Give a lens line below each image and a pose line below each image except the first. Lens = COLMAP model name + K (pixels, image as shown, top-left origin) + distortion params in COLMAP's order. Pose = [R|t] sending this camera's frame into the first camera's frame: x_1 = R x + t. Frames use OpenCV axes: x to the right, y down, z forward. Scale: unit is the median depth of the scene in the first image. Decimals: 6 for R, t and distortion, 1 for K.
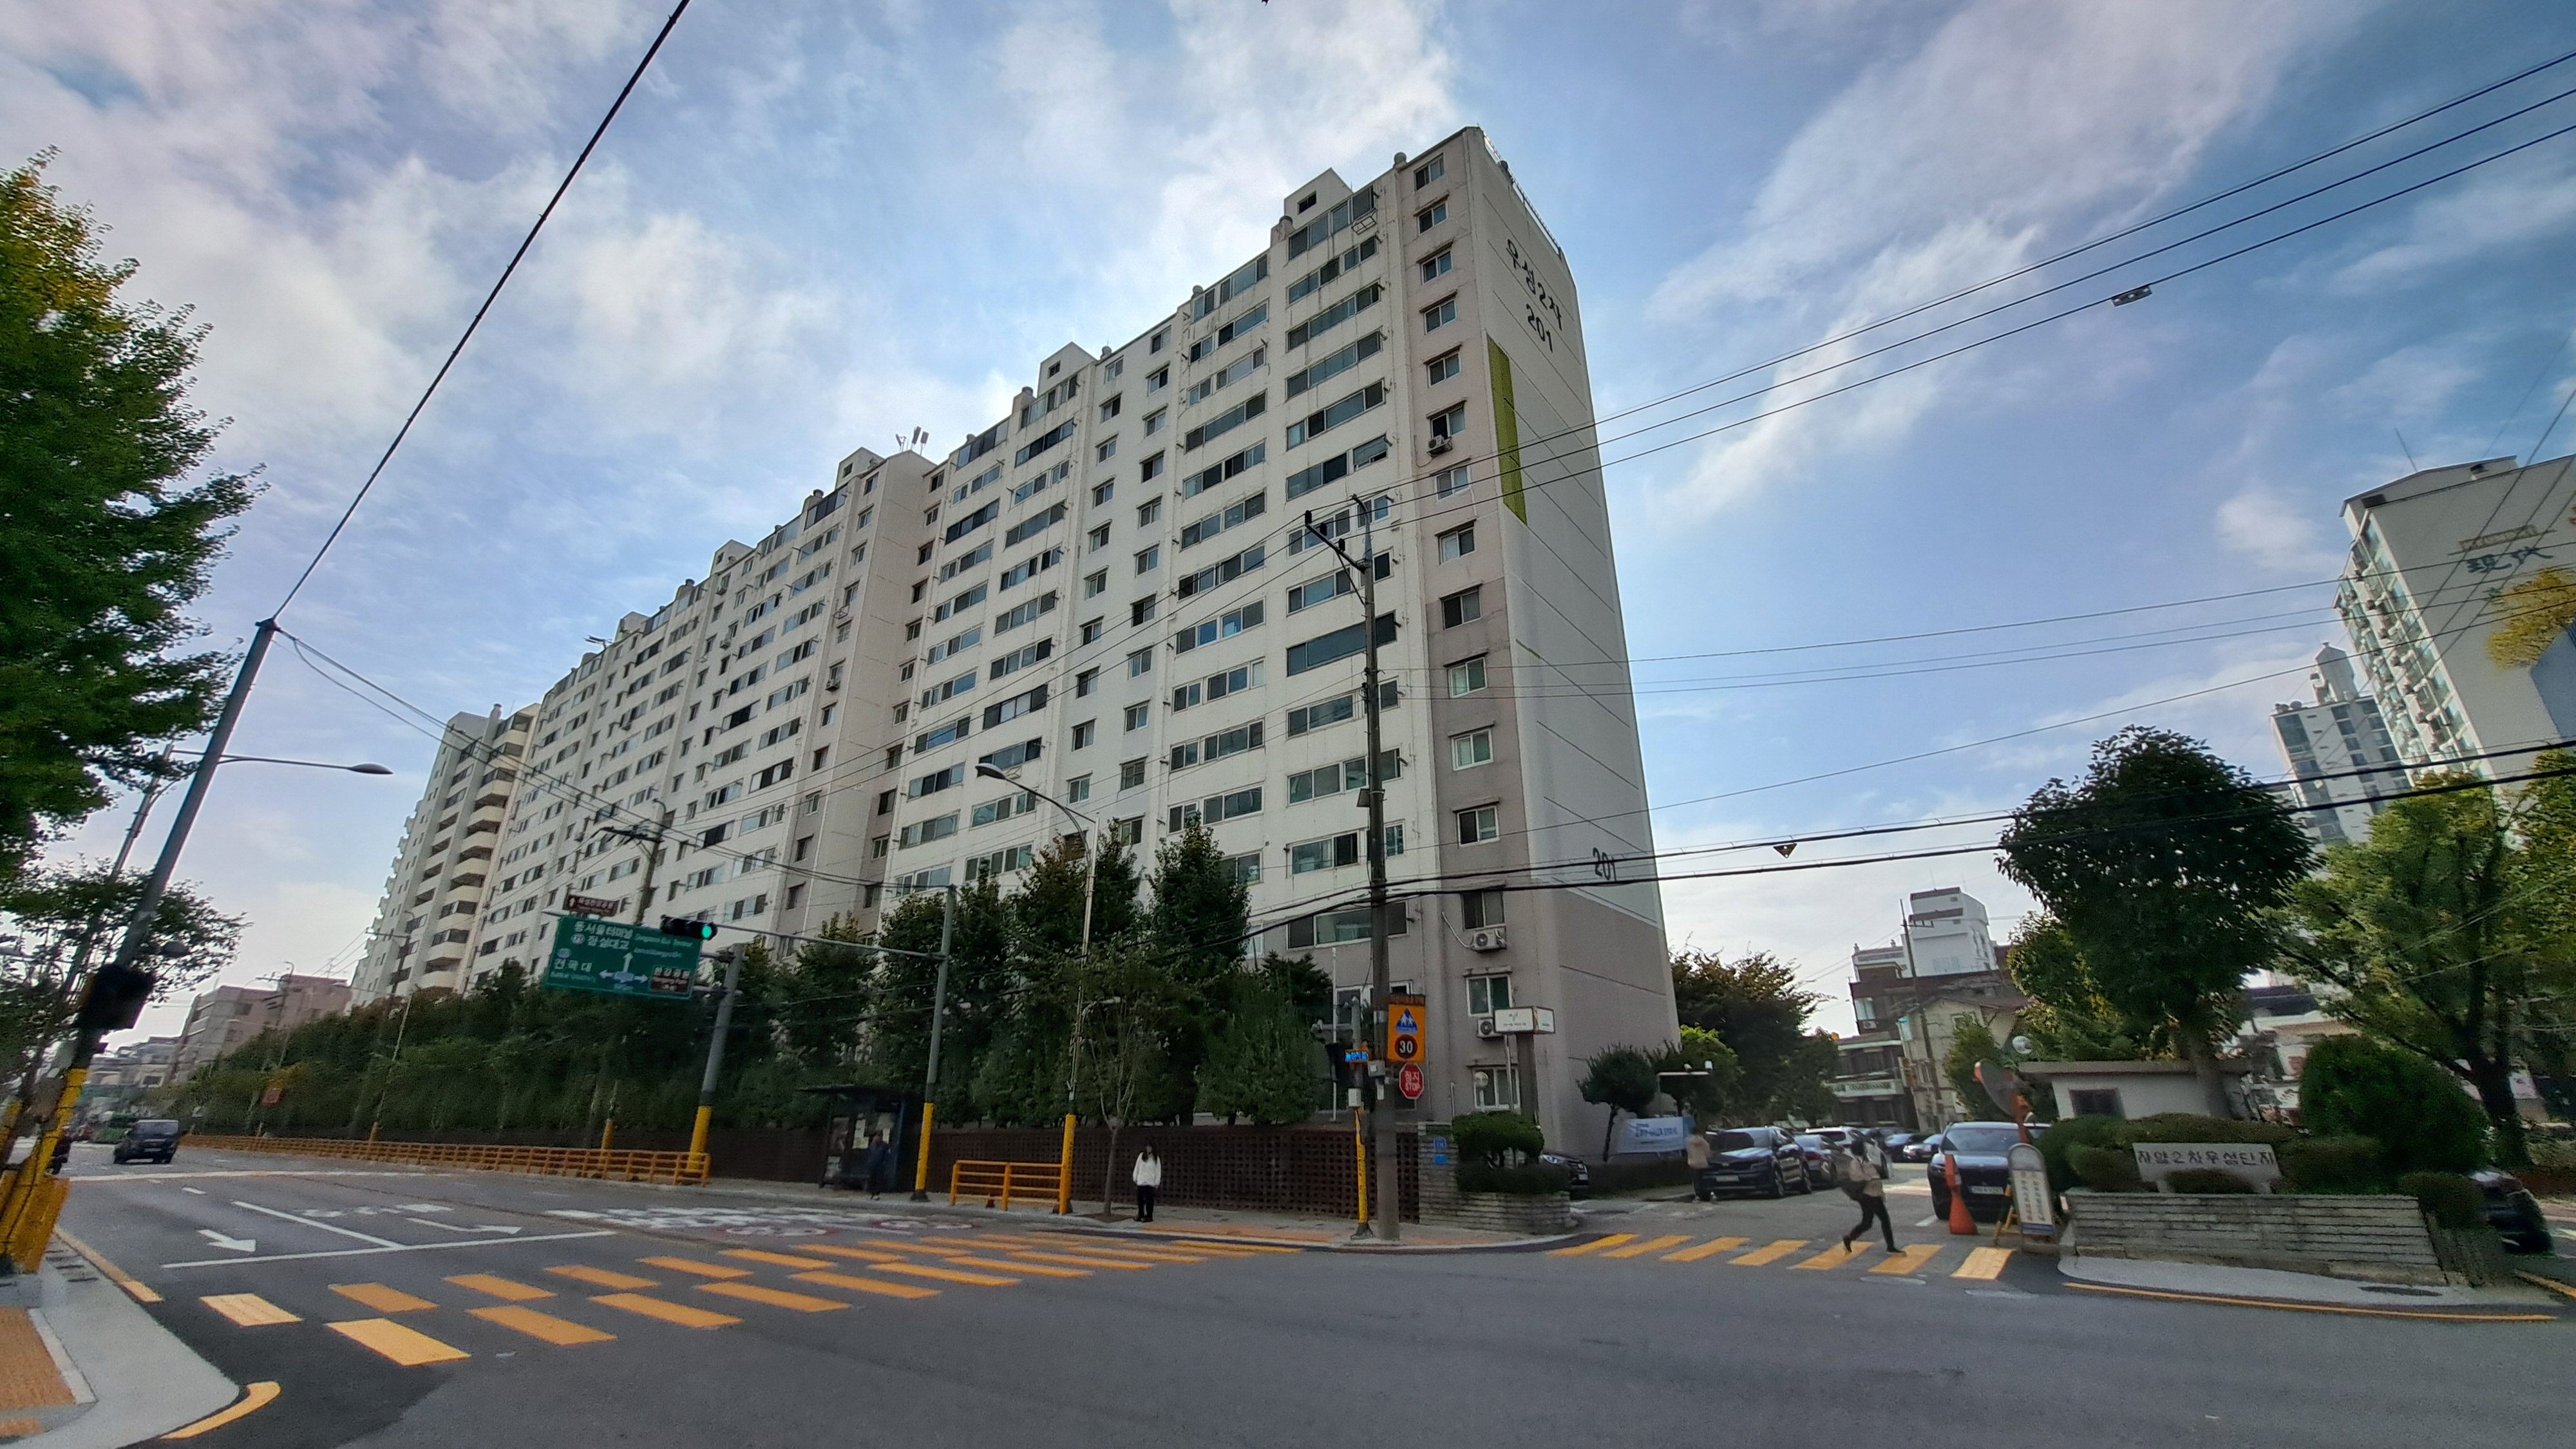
lens RADIAL K [[998.2, 0, 1288.0], [0, 998.2, 724.5], [0, 0, 1]] dist [-0.001385, -0.000222]
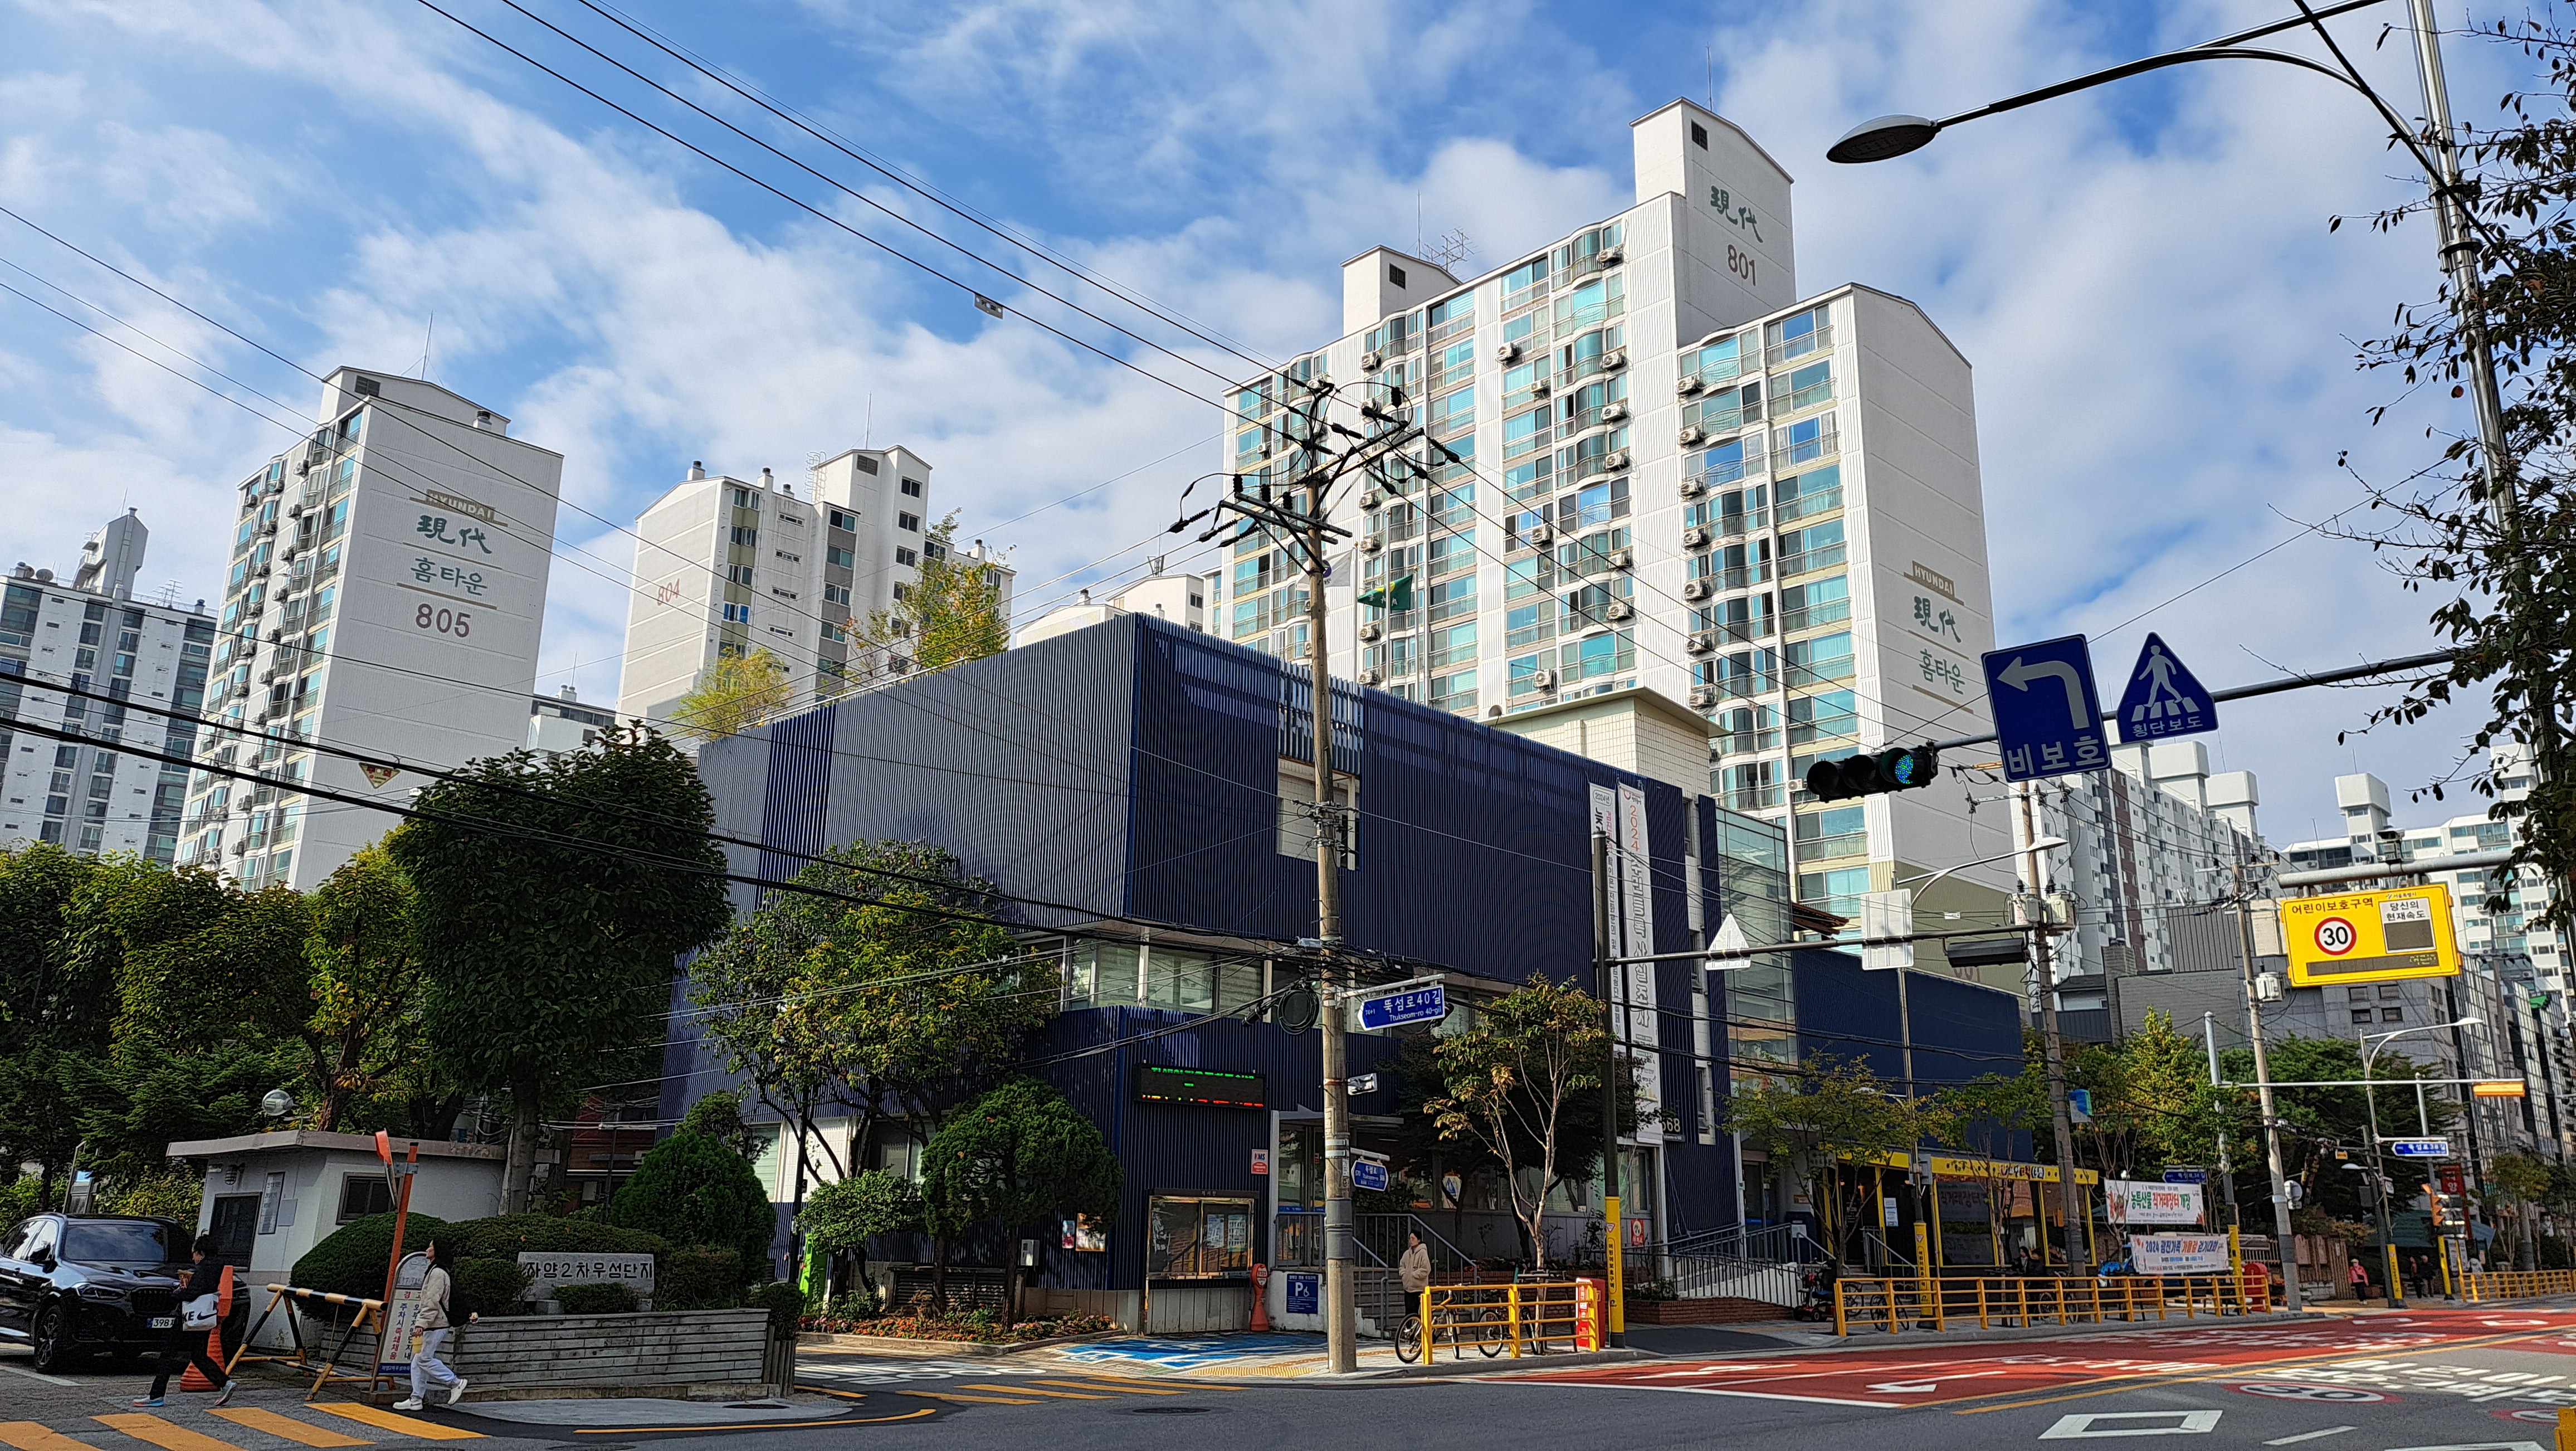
lens RADIAL K [[1875.9, 0, 1288.0], [0, 1875.9, 725.5], [0, 0, 1]] dist [-0.000668, -0.001057]
pose [[0.092128, 0.268856, 0.958764, -0.222106], [-0.394328, 0.893992, -0.212801, 0.057338], [-0.914340, -0.358462, 0.188379, 0.143625]]
